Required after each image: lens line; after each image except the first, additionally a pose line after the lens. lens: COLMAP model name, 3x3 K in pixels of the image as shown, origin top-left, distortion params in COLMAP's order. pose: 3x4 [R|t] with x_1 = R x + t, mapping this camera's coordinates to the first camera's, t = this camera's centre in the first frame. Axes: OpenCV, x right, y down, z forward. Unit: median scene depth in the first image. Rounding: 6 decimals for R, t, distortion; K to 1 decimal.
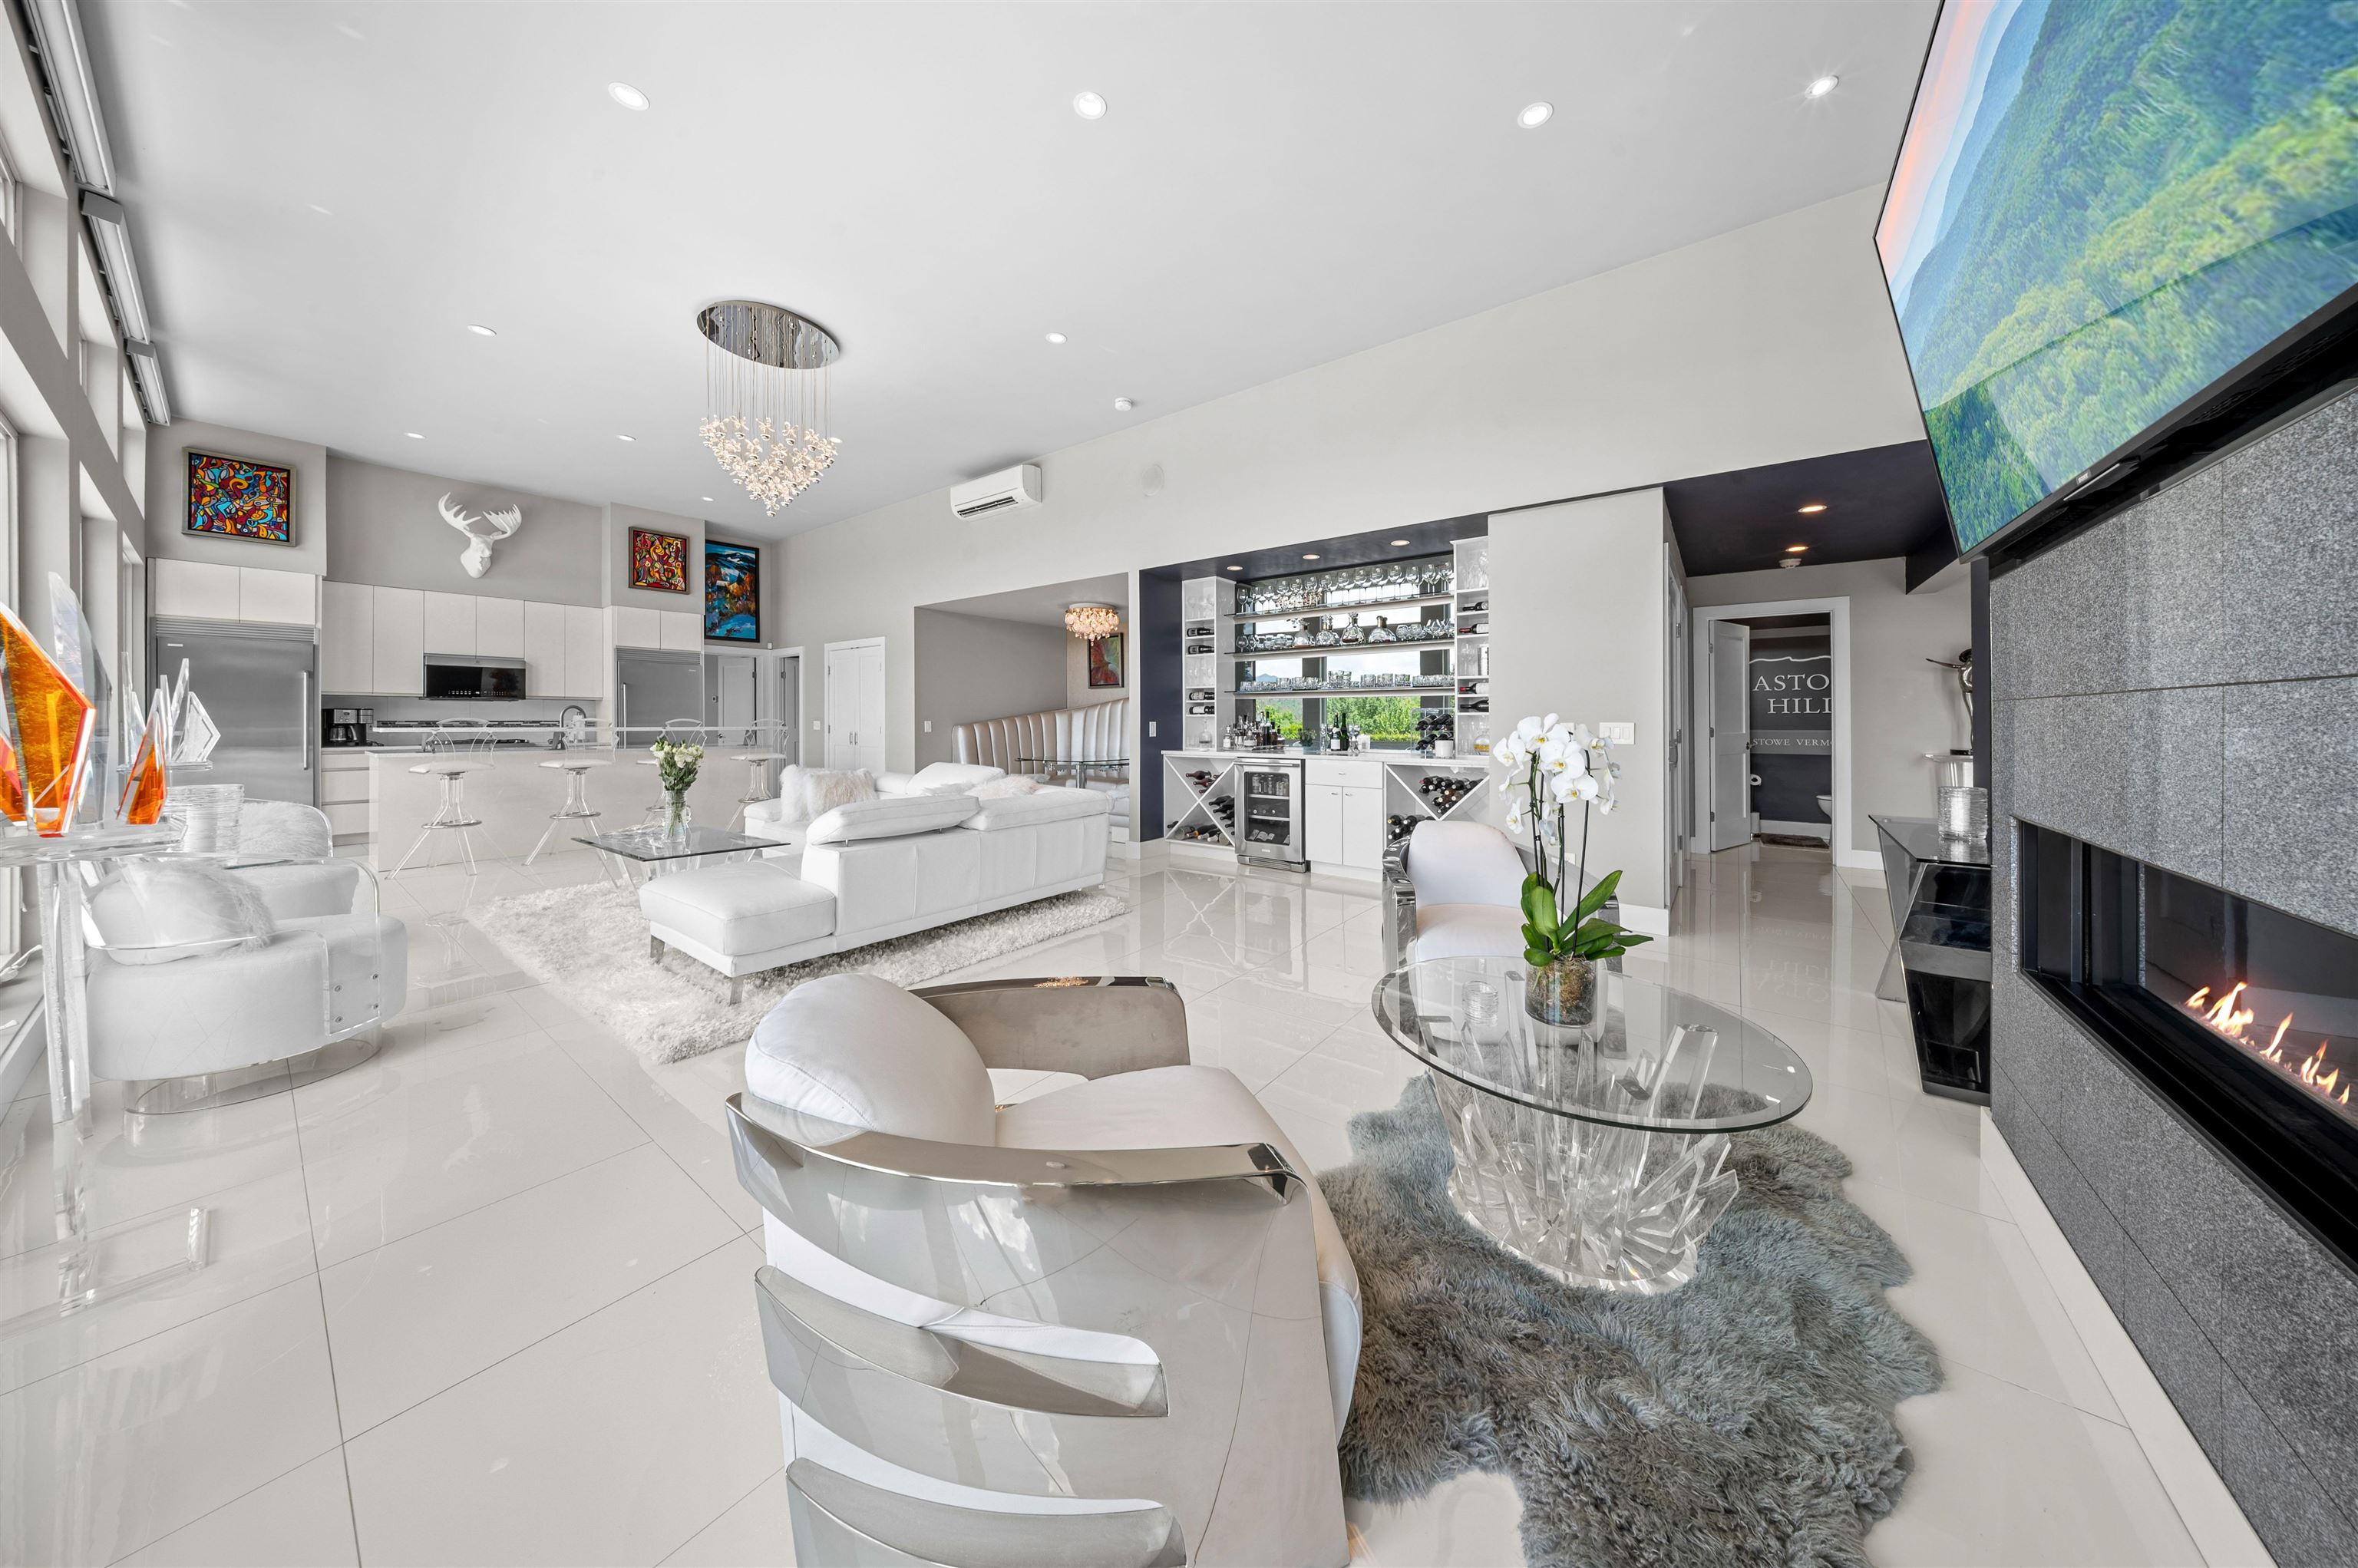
lens RADIAL K [[725.0, 0, 1190.0], [0, 725.0, 722.3], [0, 0, 1]] dist [-0.000402, -0.000008]
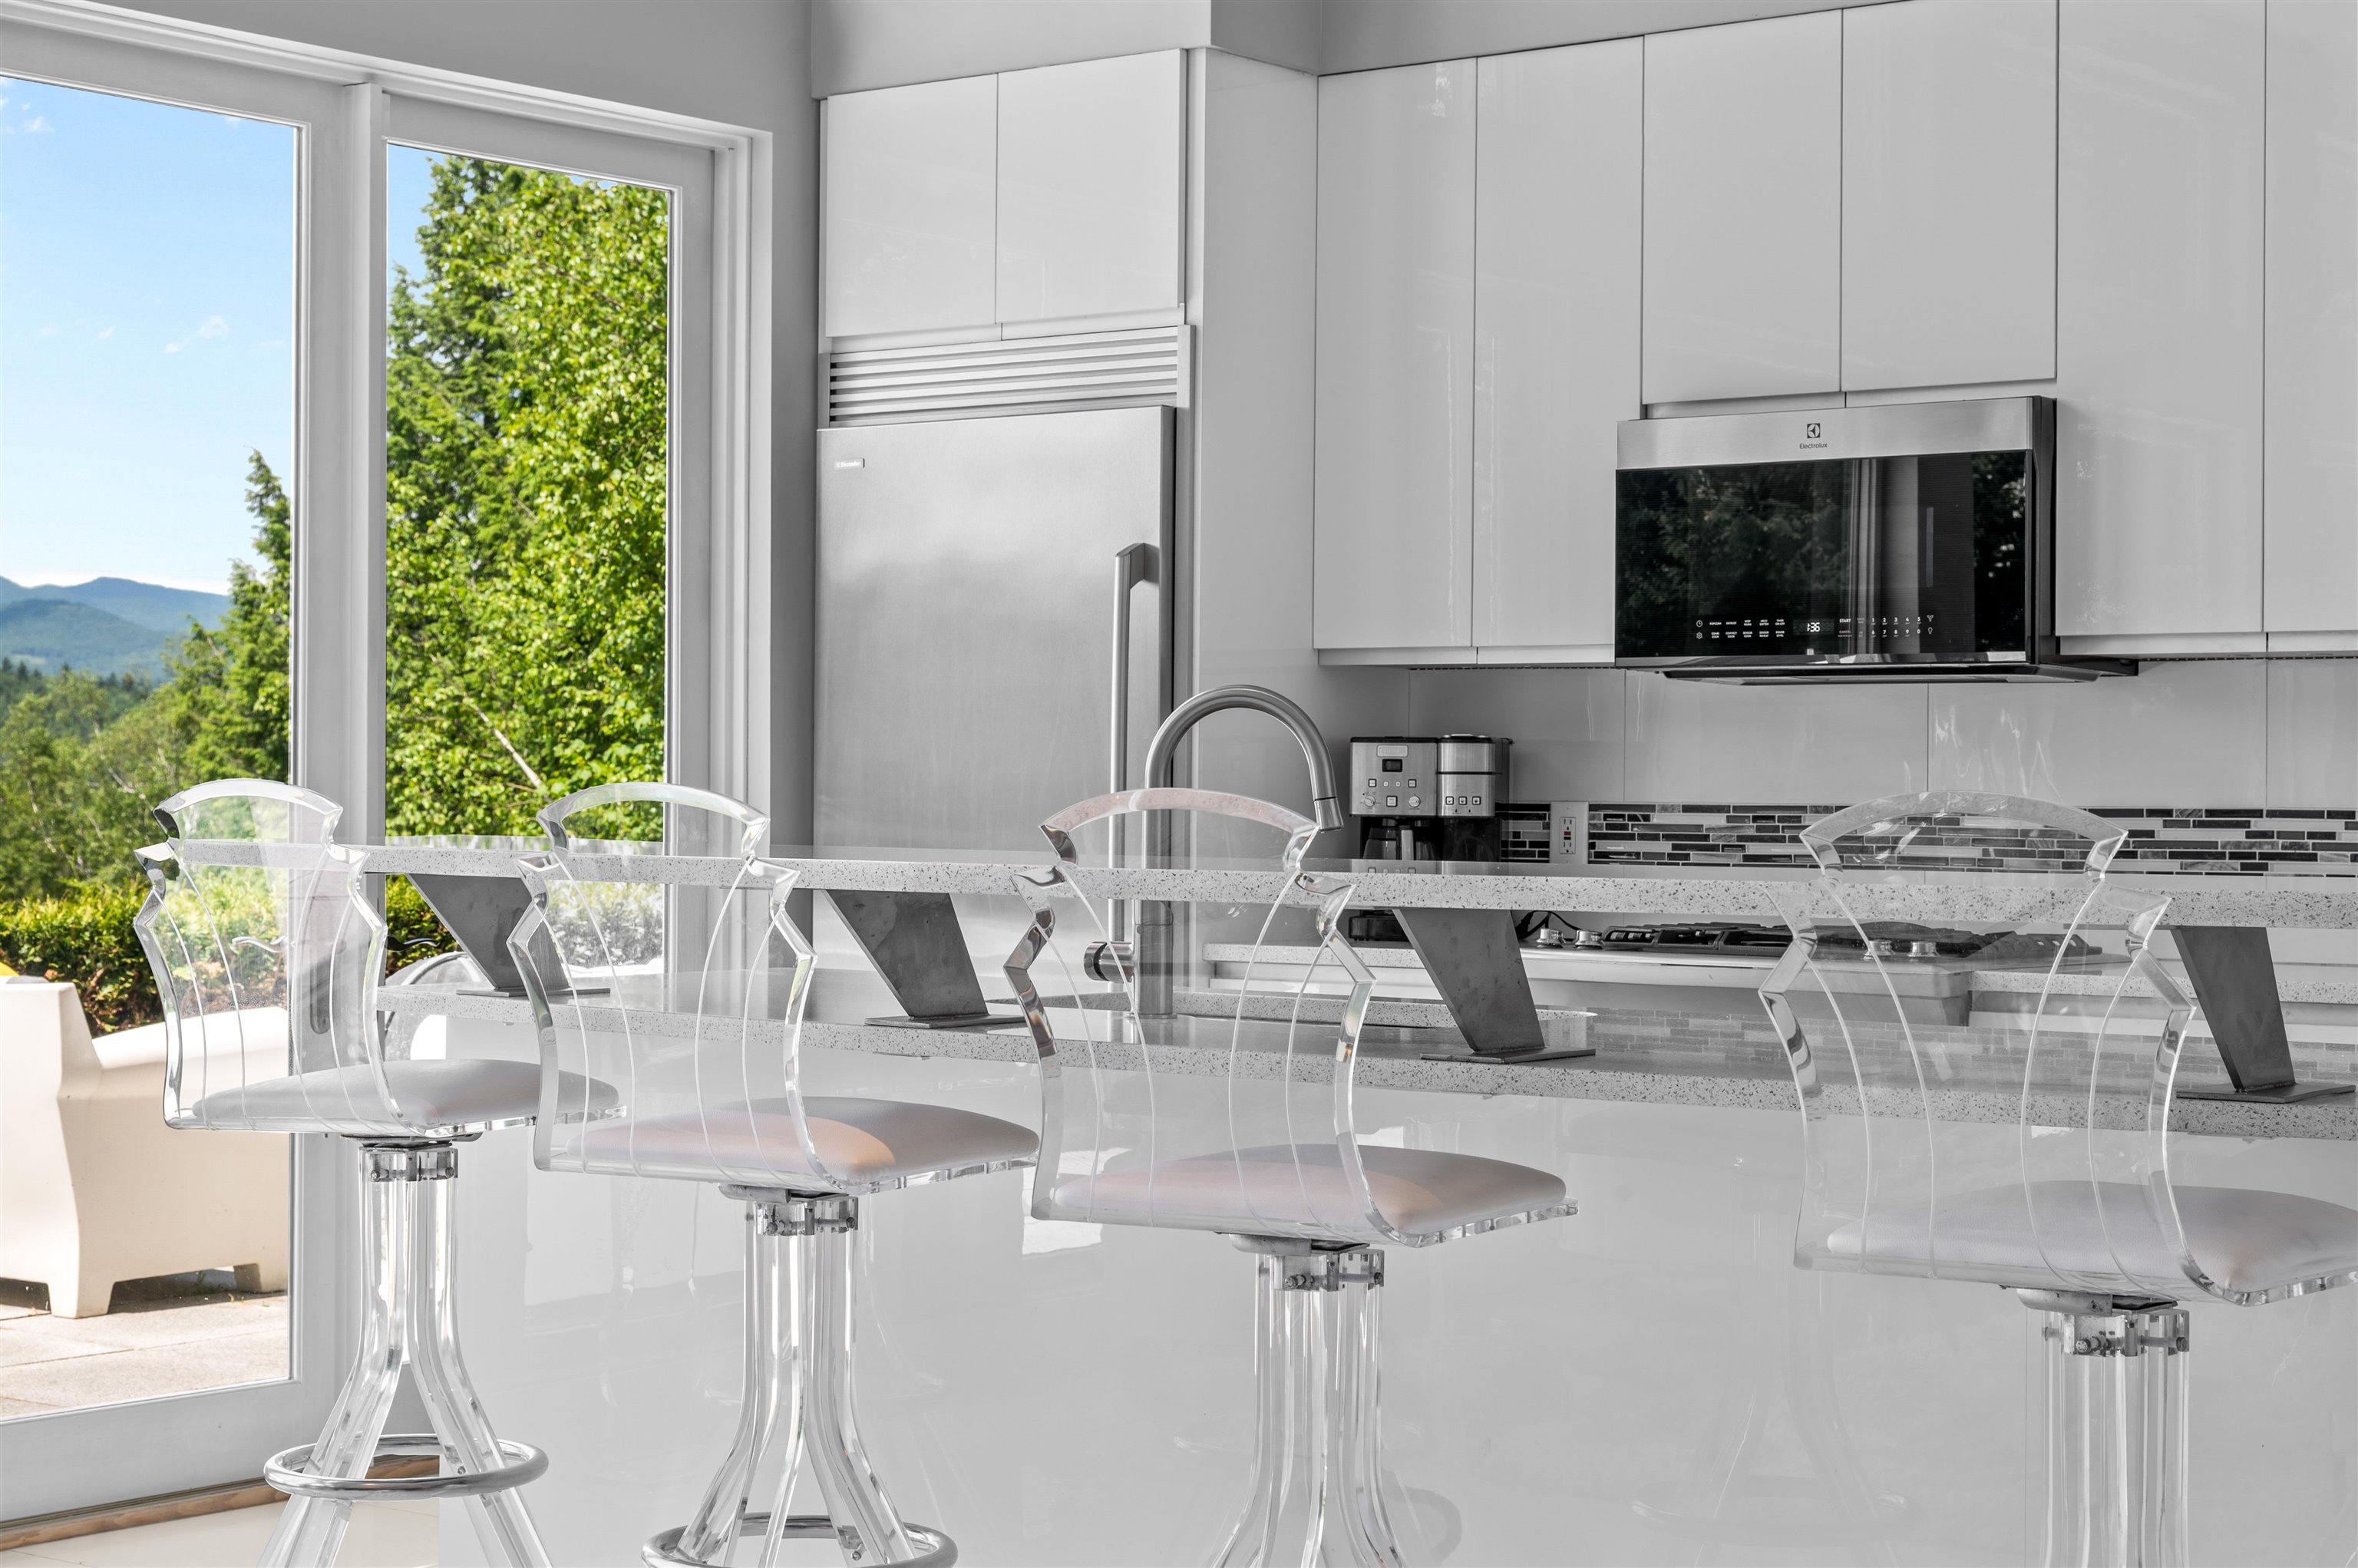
lens RADIAL K [[3779.6, 0, 1046.5], [0, 3779.6, 782.2], [0, 0, 1]] dist [-0.122248, -0.033755]
pose [[-0.012186, -0.006496, -0.999905, -0.160042], [-0.008727, 0.999942, -0.006390, -0.001947], [0.999888, 0.008648, -0.012242, 0.747883]]
